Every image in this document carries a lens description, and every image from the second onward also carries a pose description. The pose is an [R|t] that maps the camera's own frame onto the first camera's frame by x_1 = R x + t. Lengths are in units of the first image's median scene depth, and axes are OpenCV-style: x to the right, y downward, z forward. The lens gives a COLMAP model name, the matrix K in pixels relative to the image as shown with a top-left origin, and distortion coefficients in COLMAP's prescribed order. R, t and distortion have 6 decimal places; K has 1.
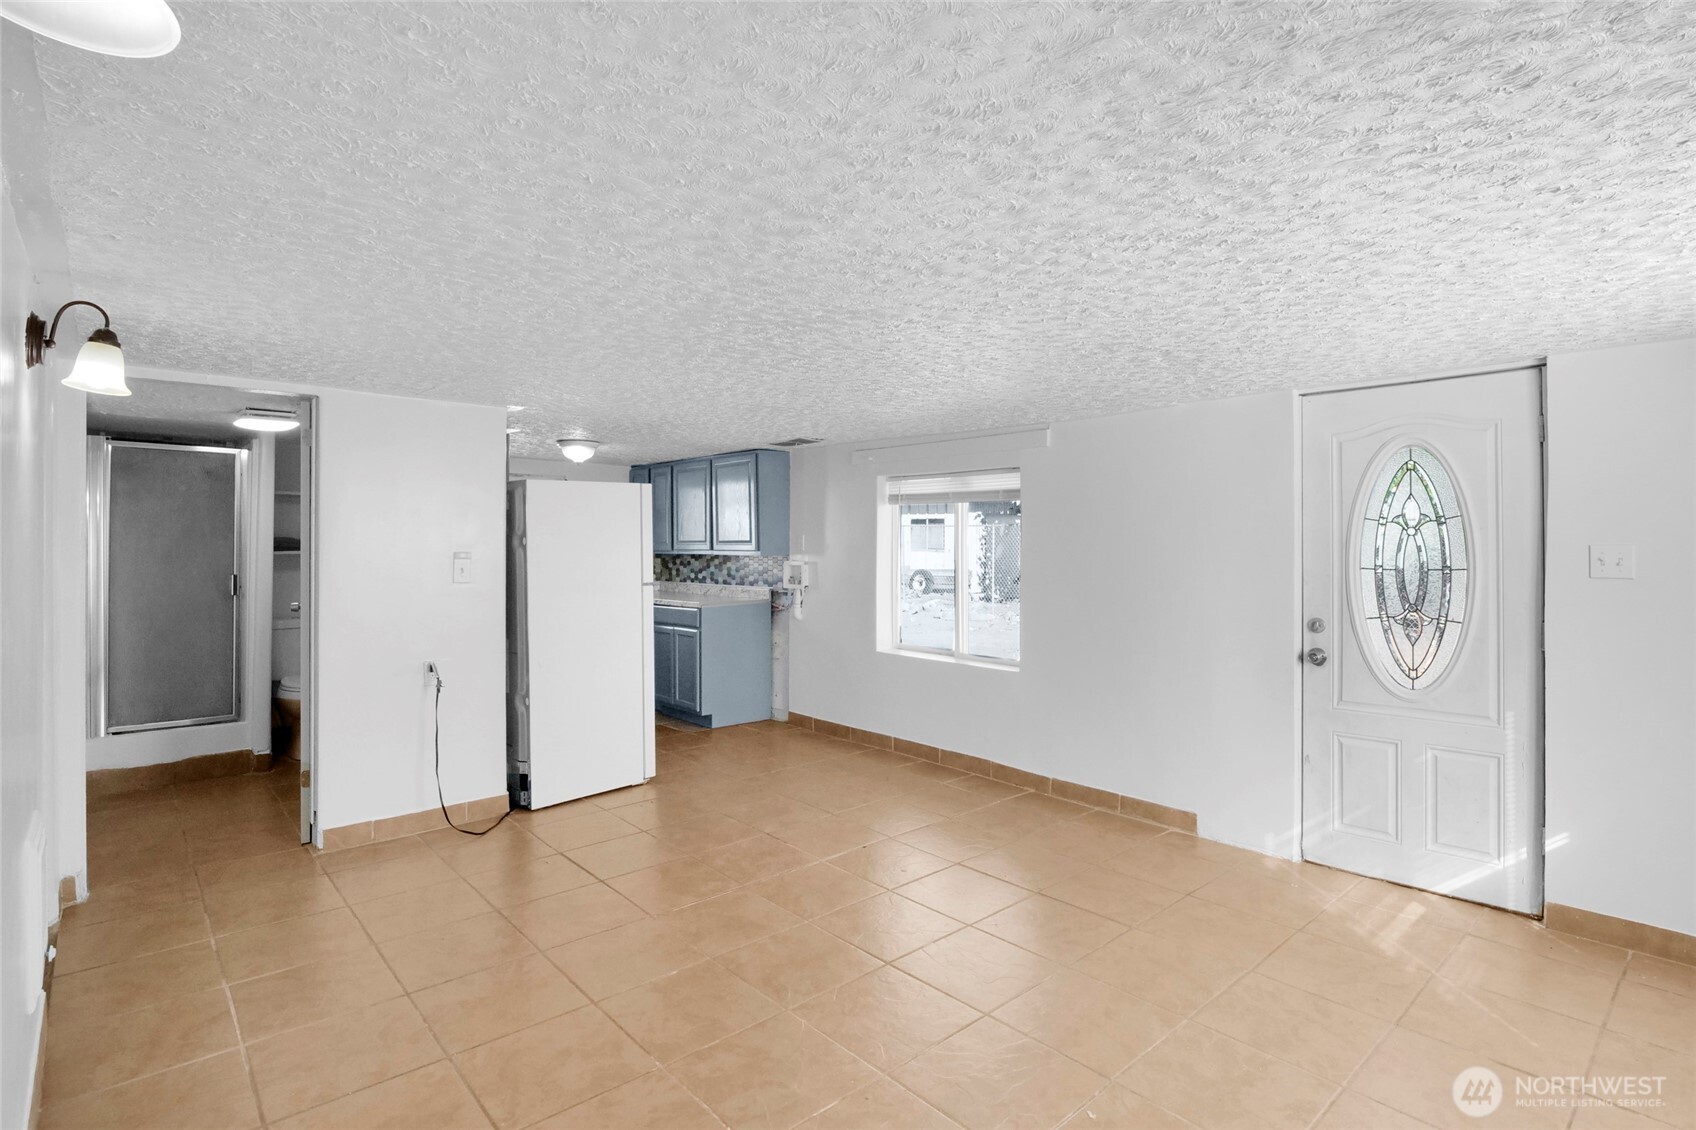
lens RADIAL K [[837.9, 0, 860.1], [0, 837.9, 562.1], [0, 0, 1]] dist [-0.010794, -0.001728]
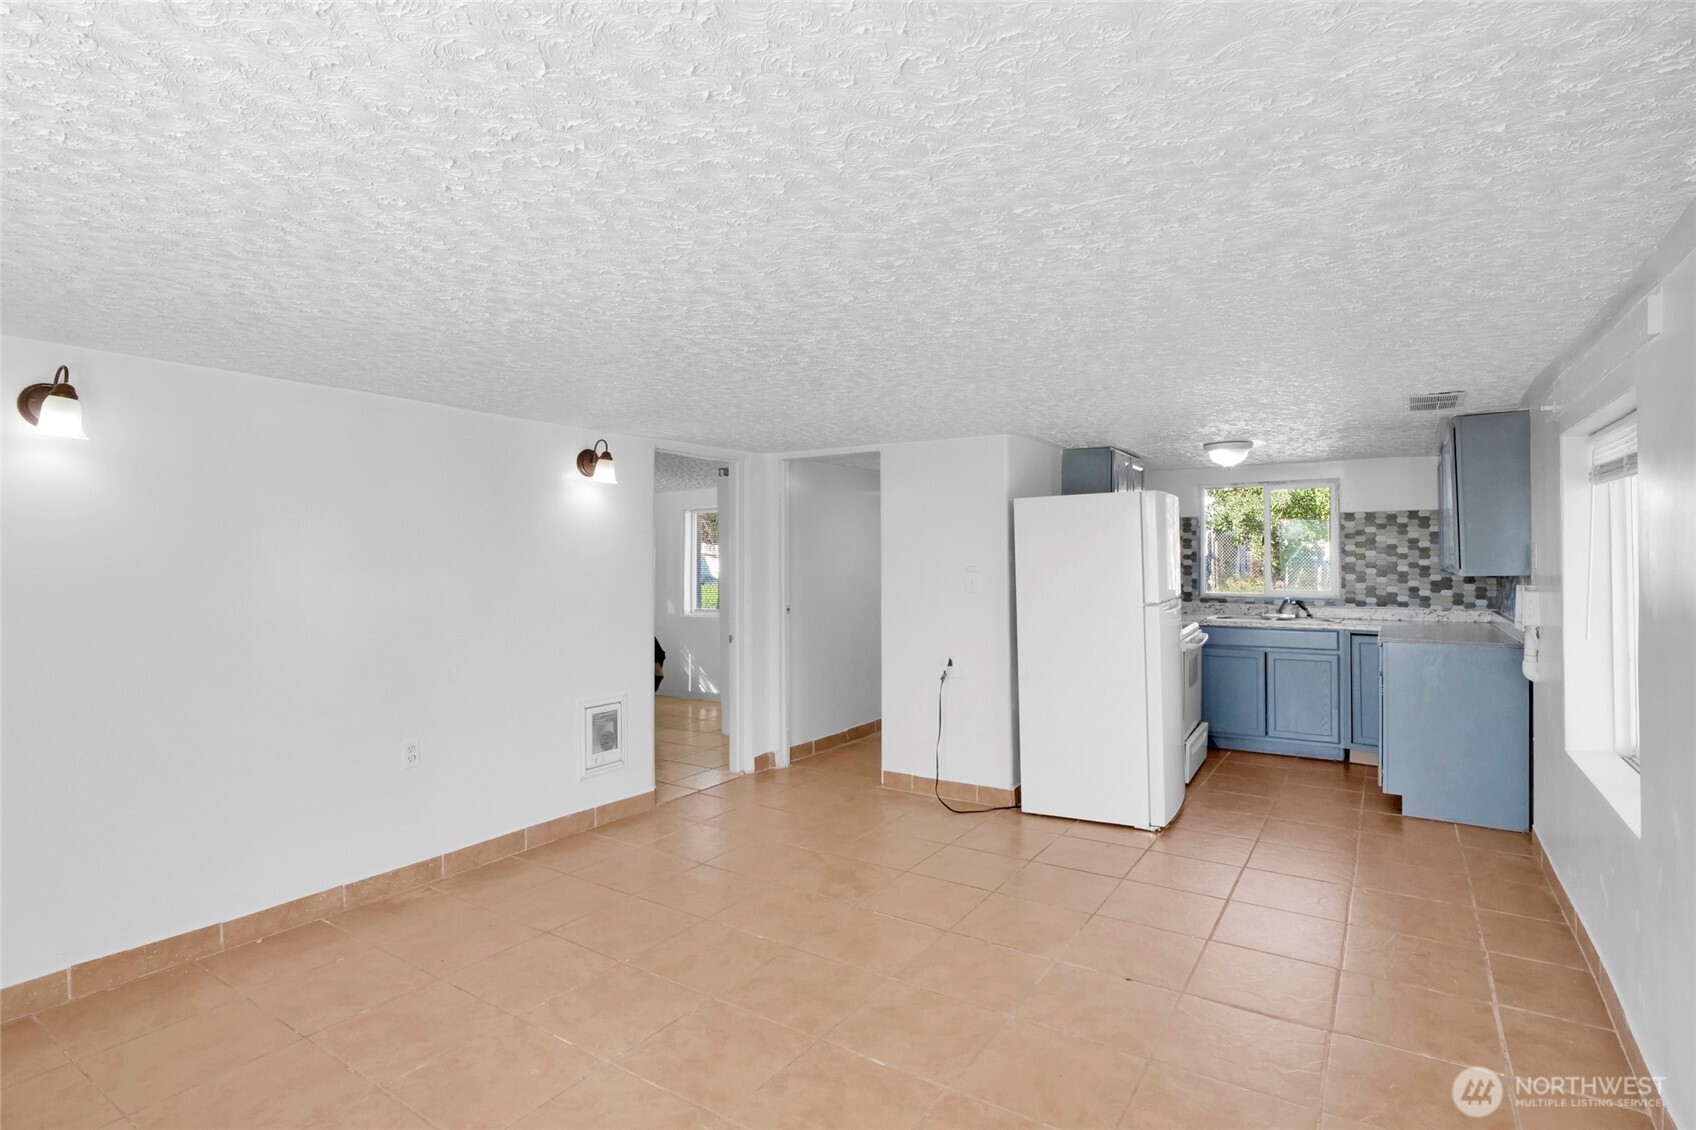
lens RADIAL K [[837.9, 0, 853.4], [0, 837.9, 550.5], [0, 0, 1]] dist [-0.010794, -0.001728]
pose [[0.246206, -0.010988, -0.969155, 0.404943], [-0.019230, 0.999684, -0.016220, -0.007315], [0.969027, 0.022630, 0.245917, 0.368496]]
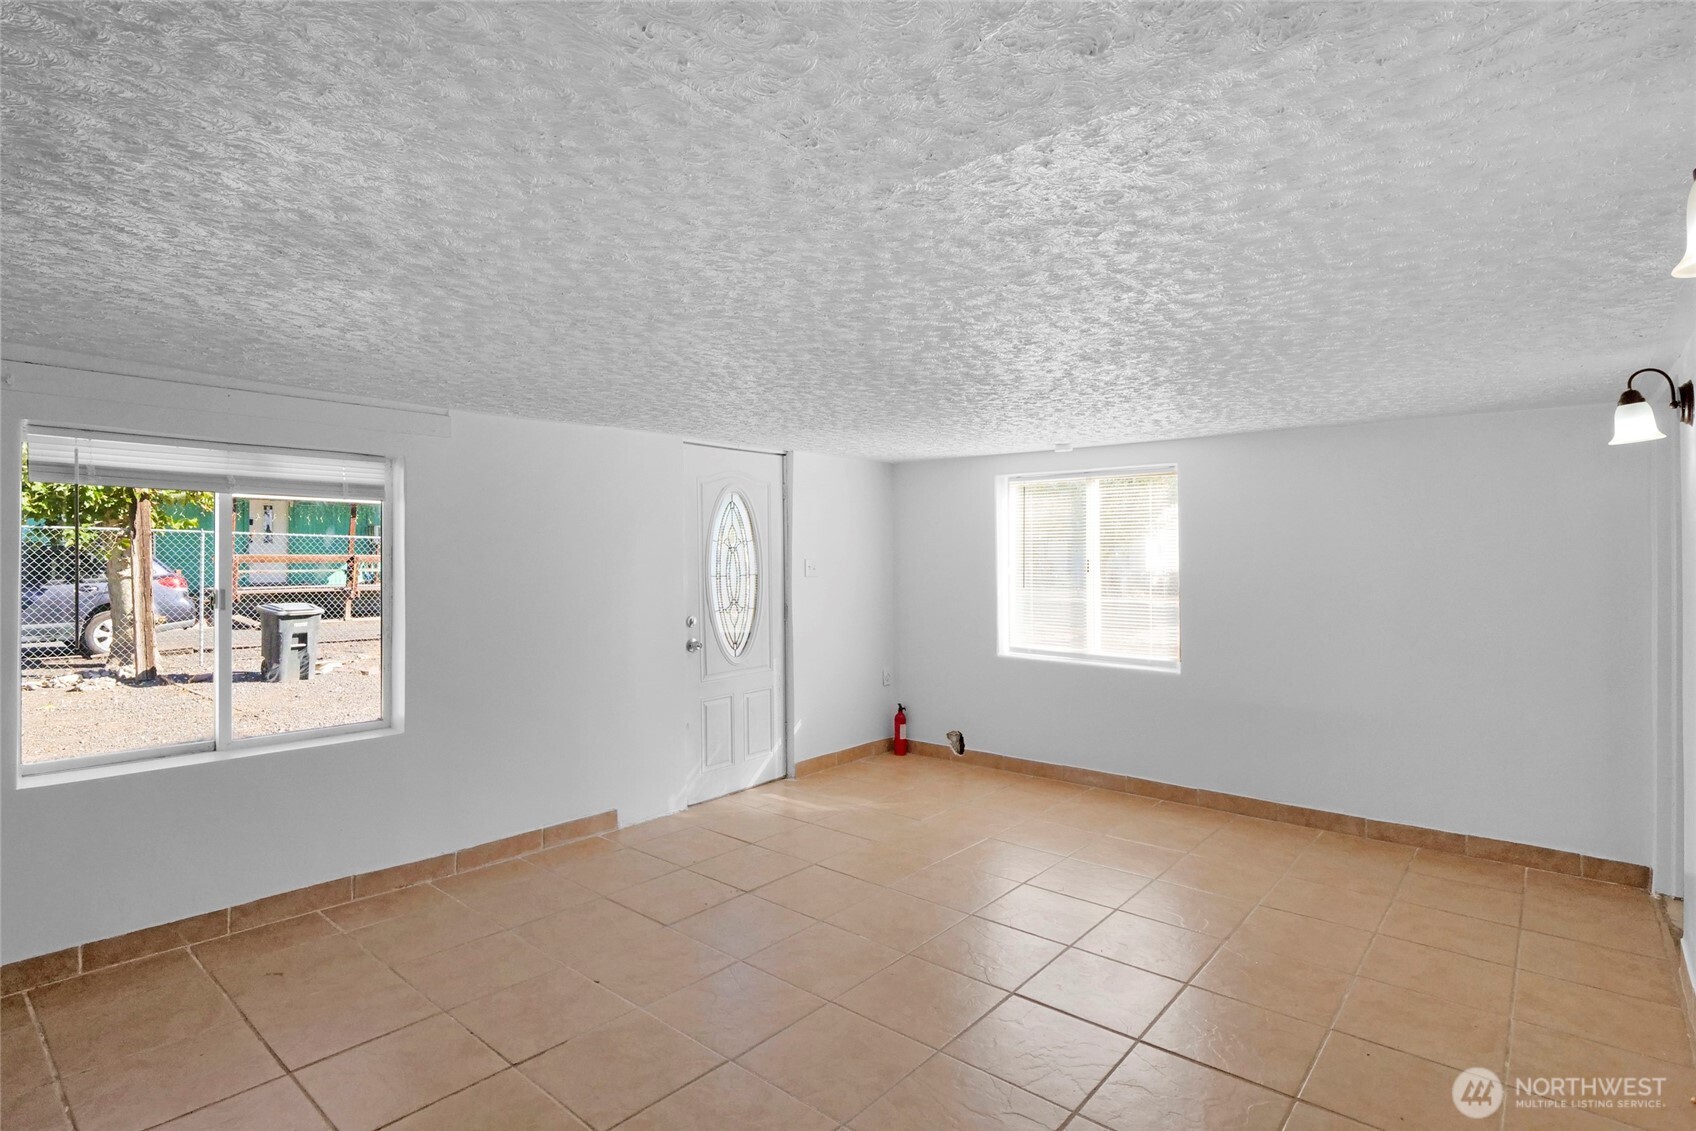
lens RADIAL K [[837.9, 0, 847.4], [0, 837.9, 562.0], [0, 0, 1]] dist [-0.010794, -0.001728]
pose [[-0.121496, -0.006439, 0.992571, -0.462138], [0.022724, 0.999699, 0.009267, -0.014120], [-0.992332, 0.023681, -0.121313, 0.542752]]
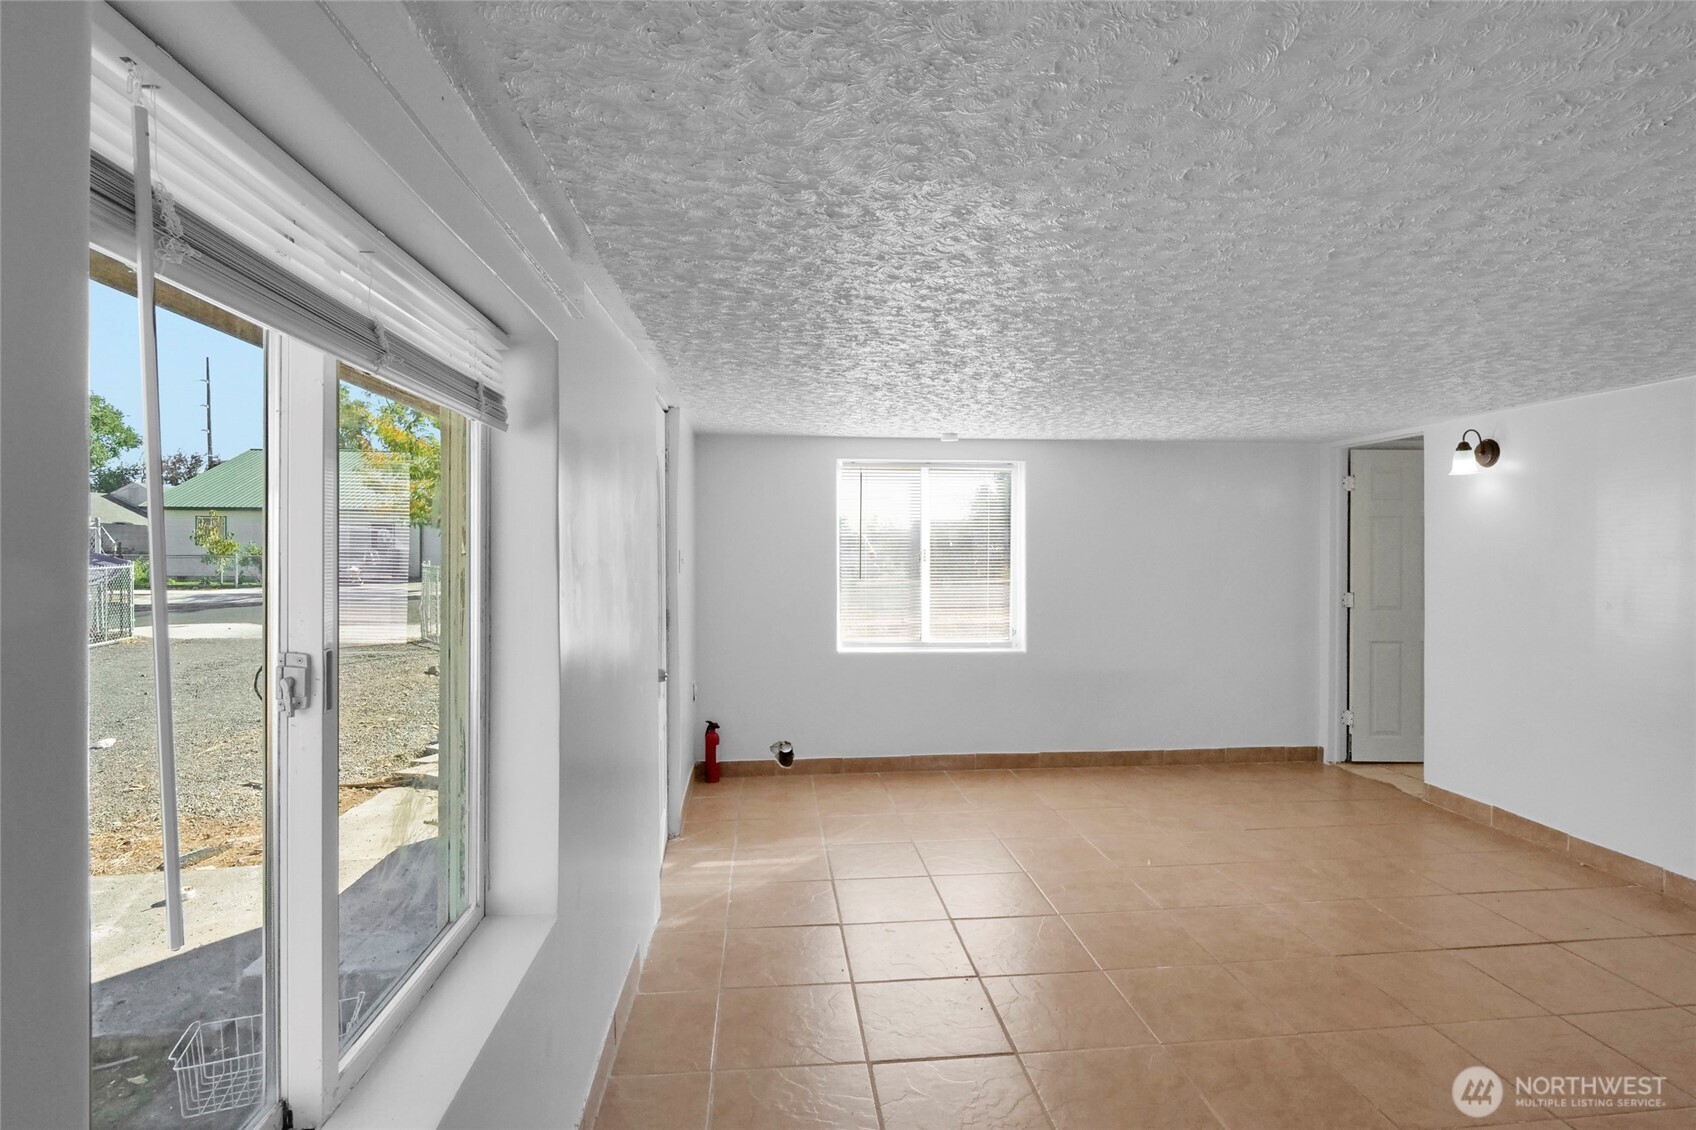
lens RADIAL K [[837.9, 0, 855.1], [0, 837.9, 565.6], [0, 0, 1]] dist [-0.010794, -0.001728]
pose [[-0.801506, -0.016088, 0.597771, -0.095911], [0.011998, 0.999004, 0.042974, -0.023796], [-0.597867, 0.041616, -0.800515, 0.936672]]
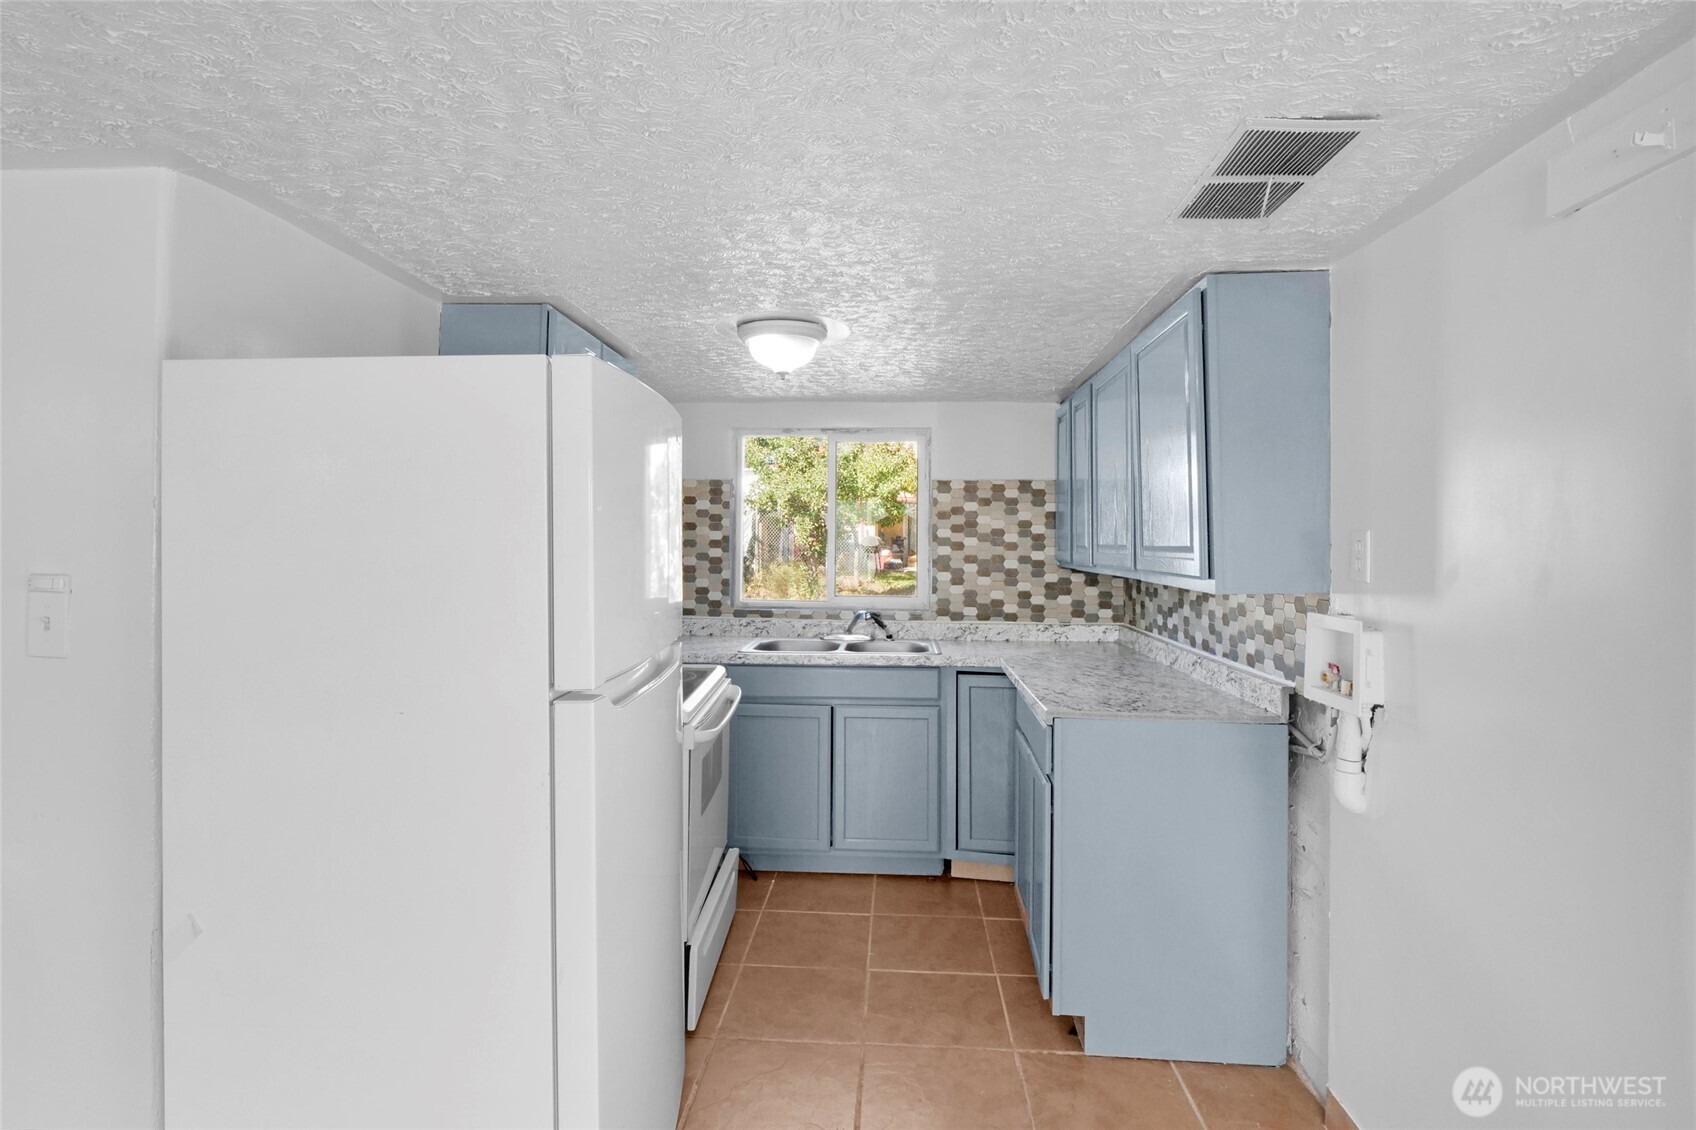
lens RADIAL K [[837.9, 0, 844.9], [0, 837.9, 521.7], [0, 0, 1]] dist [-0.010794, -0.001728]
pose [[0.687716, -0.010356, -0.725906, 0.019580], [-0.025458, 0.998939, -0.038371, -0.019338], [0.725533, 0.044868, 0.686723, 0.668534]]
